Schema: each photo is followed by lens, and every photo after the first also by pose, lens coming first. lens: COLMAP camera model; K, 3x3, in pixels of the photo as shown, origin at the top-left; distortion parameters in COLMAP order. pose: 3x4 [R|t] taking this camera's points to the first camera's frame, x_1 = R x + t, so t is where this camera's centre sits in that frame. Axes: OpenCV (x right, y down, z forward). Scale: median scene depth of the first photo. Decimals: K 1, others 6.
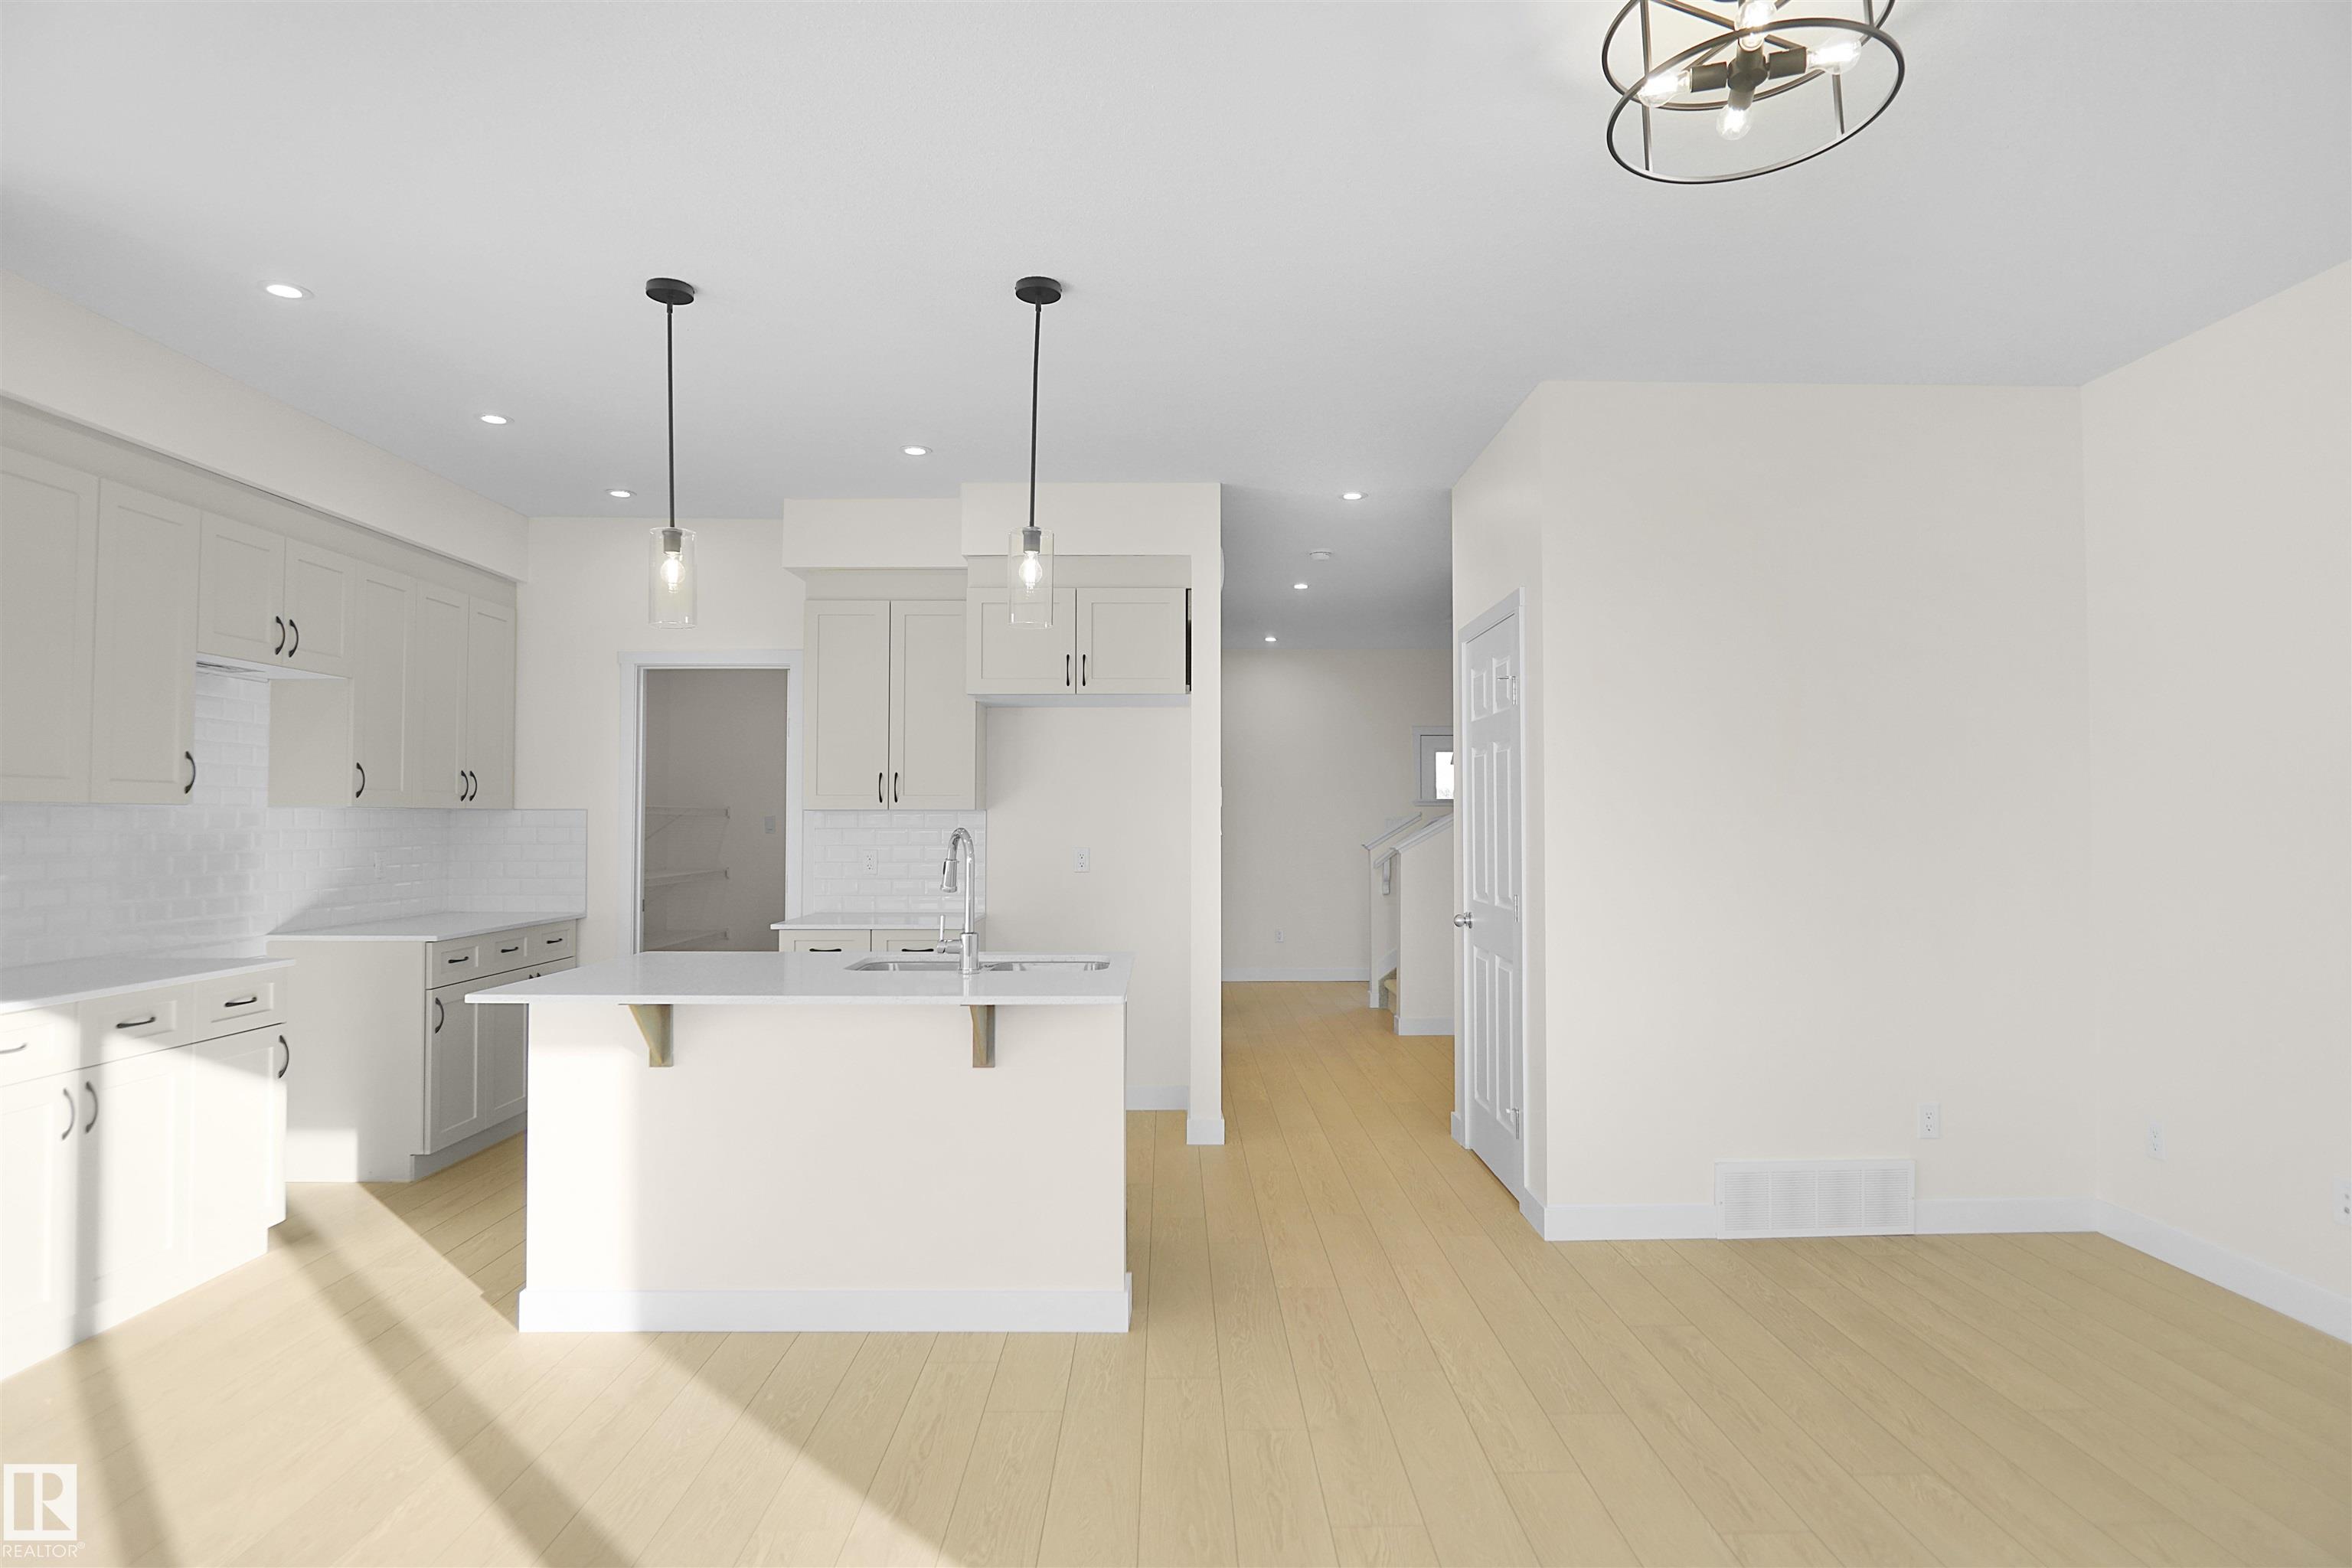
lens RADIAL K [[1288.2, 0, 1163.9], [0, 1288.2, 788.9], [0, 0, 1]] dist [-0.021730, 0.000045]
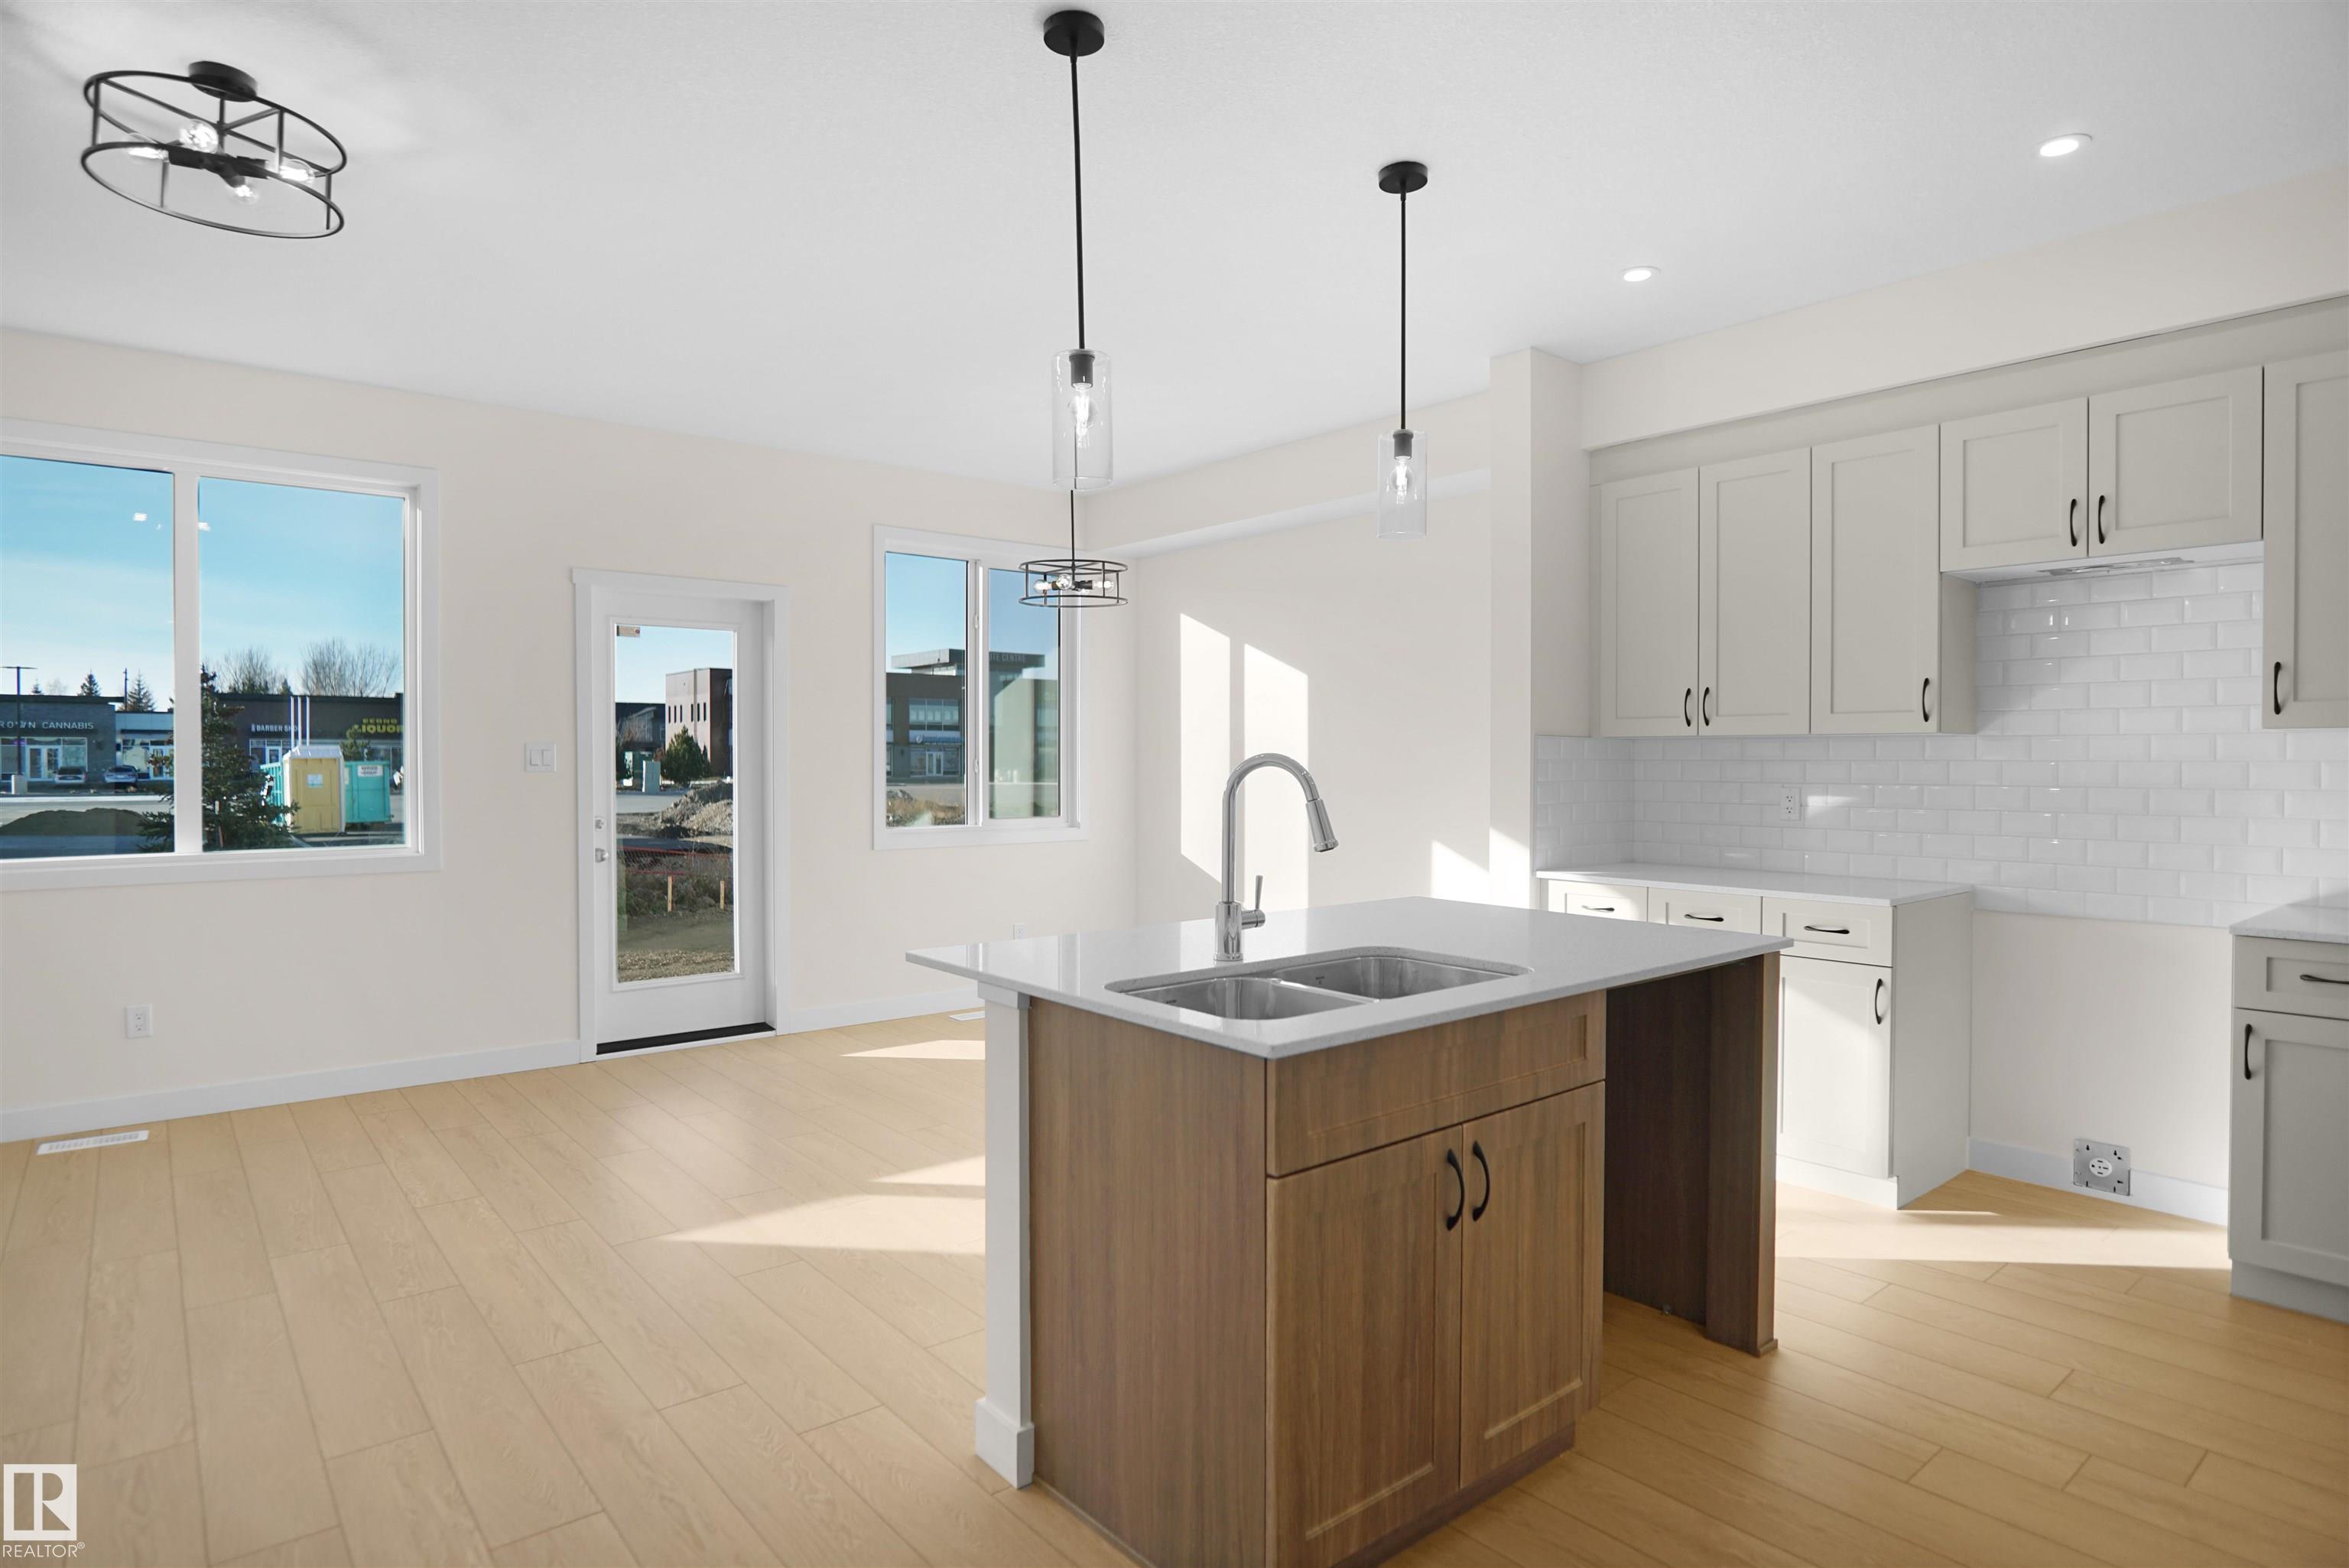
lens RADIAL K [[1271.5, 0, 1196.2], [0, 1271.5, 779.8], [0, 0, 1]] dist [-0.011129, -0.000396]
pose [[-0.765693, 0.009156, -0.643141, 0.236895], [0.013614, 0.999905, -0.001973, 0.036170], [0.643062, -0.010266, -0.765746, 1.168659]]
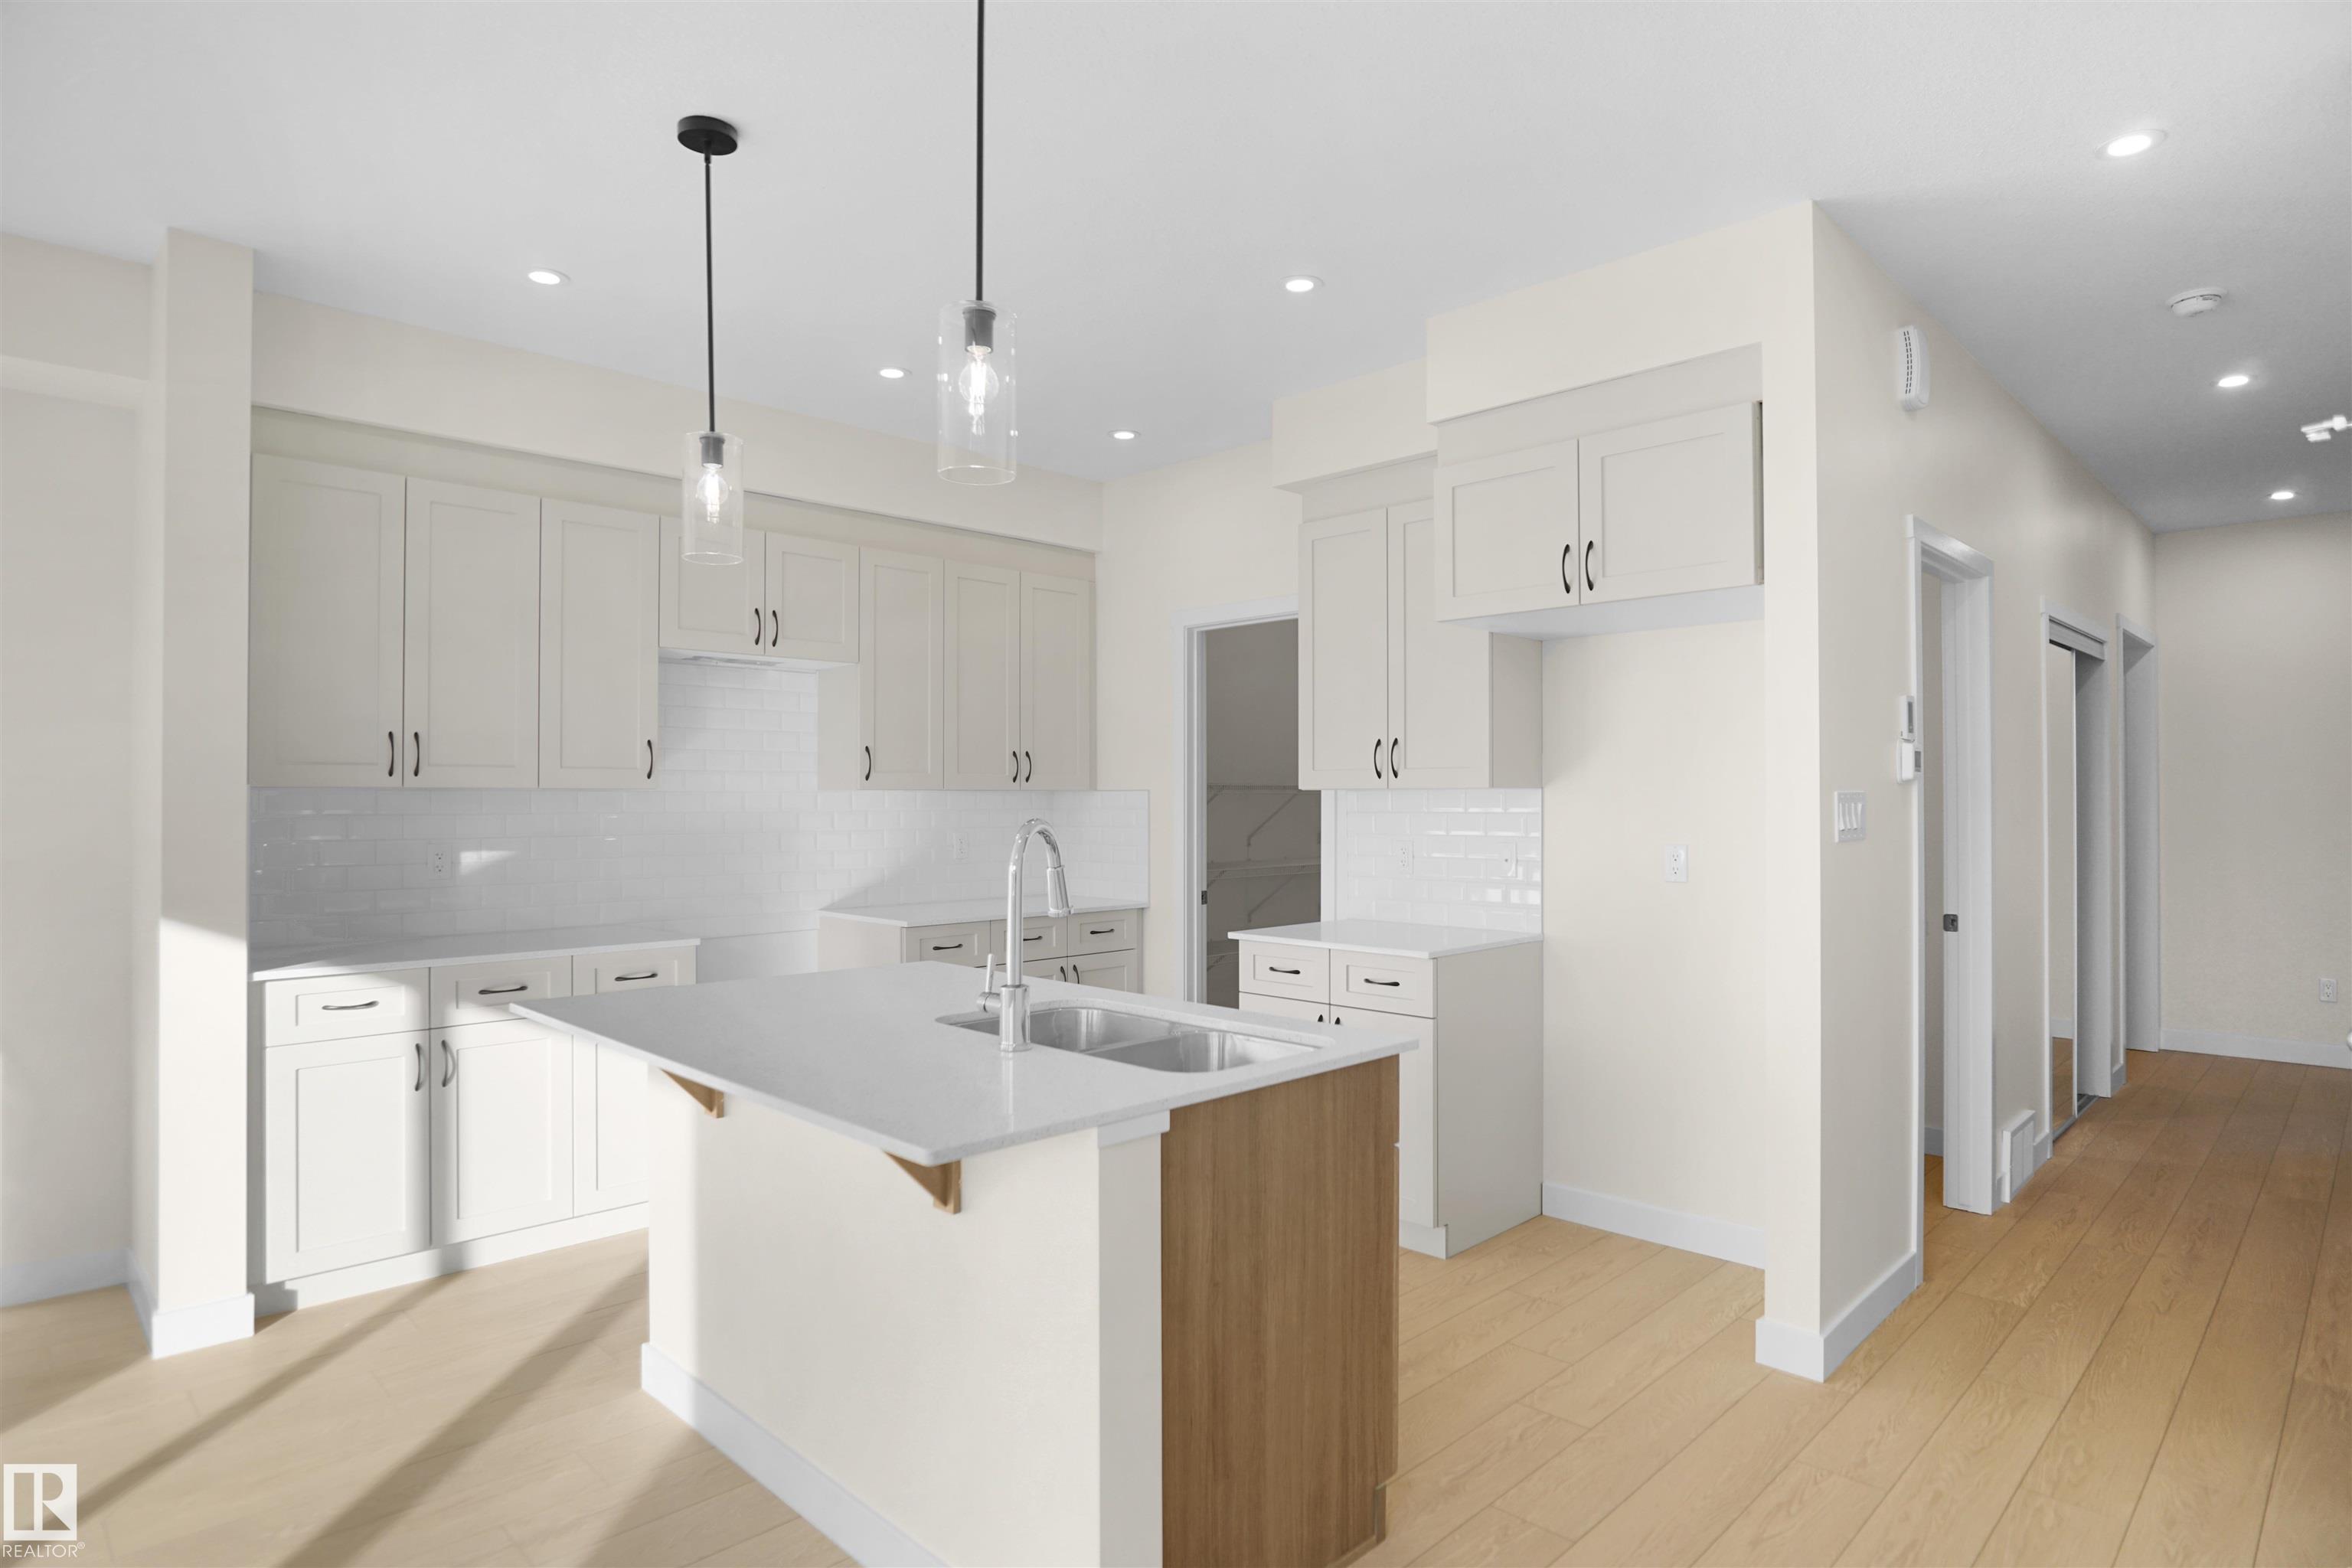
lens RADIAL K [[1273.6, 0, 1176.0], [0, 1273.6, 784.0], [0, 0, 1]] dist [-0.009517, 0.000875]
pose [[0.702267, -0.009180, -0.711854, 0.269912], [0.018002, 0.999826, 0.004866, 0.009398], [0.711686, -0.016232, 0.702311, 0.473433]]
